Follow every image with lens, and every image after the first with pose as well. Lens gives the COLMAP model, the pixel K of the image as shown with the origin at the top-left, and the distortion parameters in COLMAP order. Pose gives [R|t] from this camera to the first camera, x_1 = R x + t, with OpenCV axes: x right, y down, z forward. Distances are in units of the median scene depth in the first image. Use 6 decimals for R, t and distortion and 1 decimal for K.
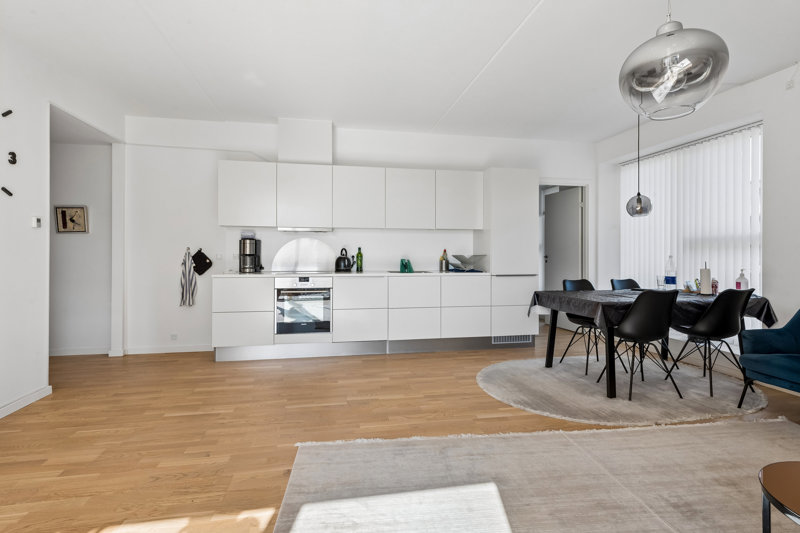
lens RADIAL K [[405.5, 0, 402.0], [0, 405.5, 251.9], [0, 0, 1]] dist [0.012201, -0.001677]
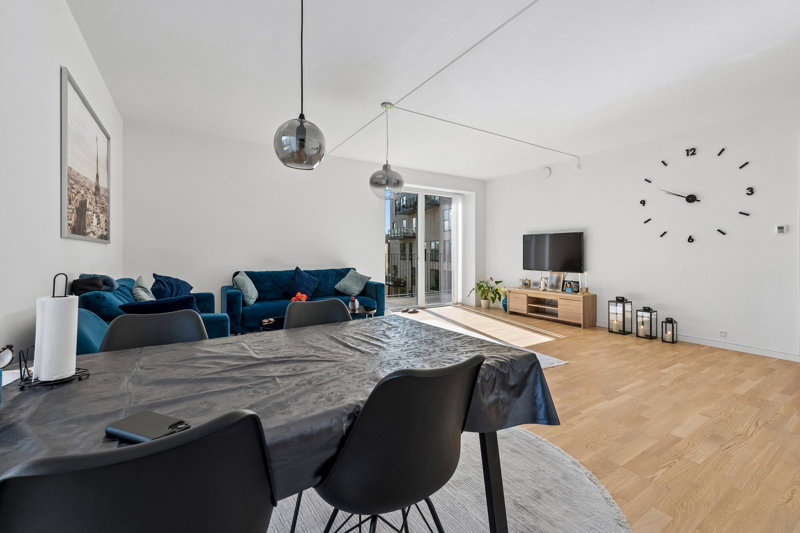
lens RADIAL K [[336.5, 0, 404.4], [0, 336.5, 250.0], [0, 0, 1]] dist [-0.002176, 0.000431]
pose [[-0.928456, 0.000545, -0.371441, 0.476328], [0.004319, 0.999947, -0.009329, 0.001446], [0.371417, -0.010266, -0.928409, 1.068455]]
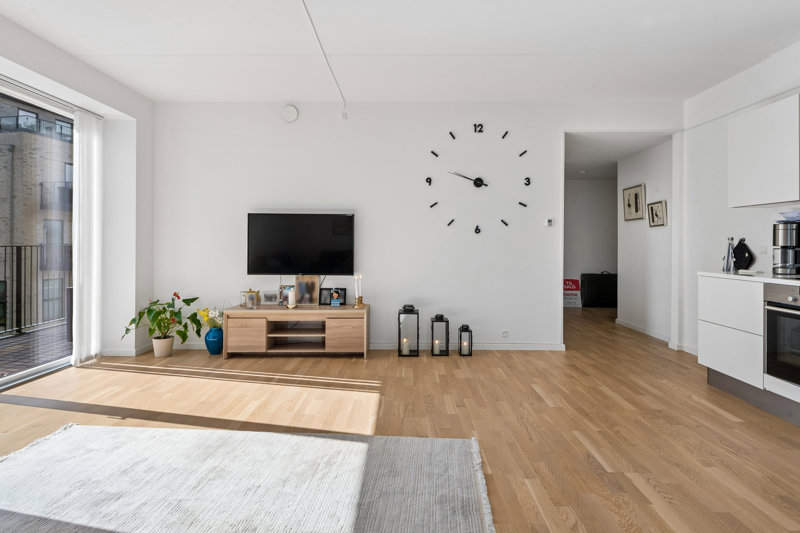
lens RADIAL K [[405.5, 0, 404.1], [0, 405.5, 244.0], [0, 0, 1]] dist [0.012201, -0.001677]
pose [[-0.187312, -0.003531, -0.982294, 0.379041], [0.001296, 0.999992, -0.003842, 0.004016], [0.982300, -0.001993, -0.187305, 0.523521]]
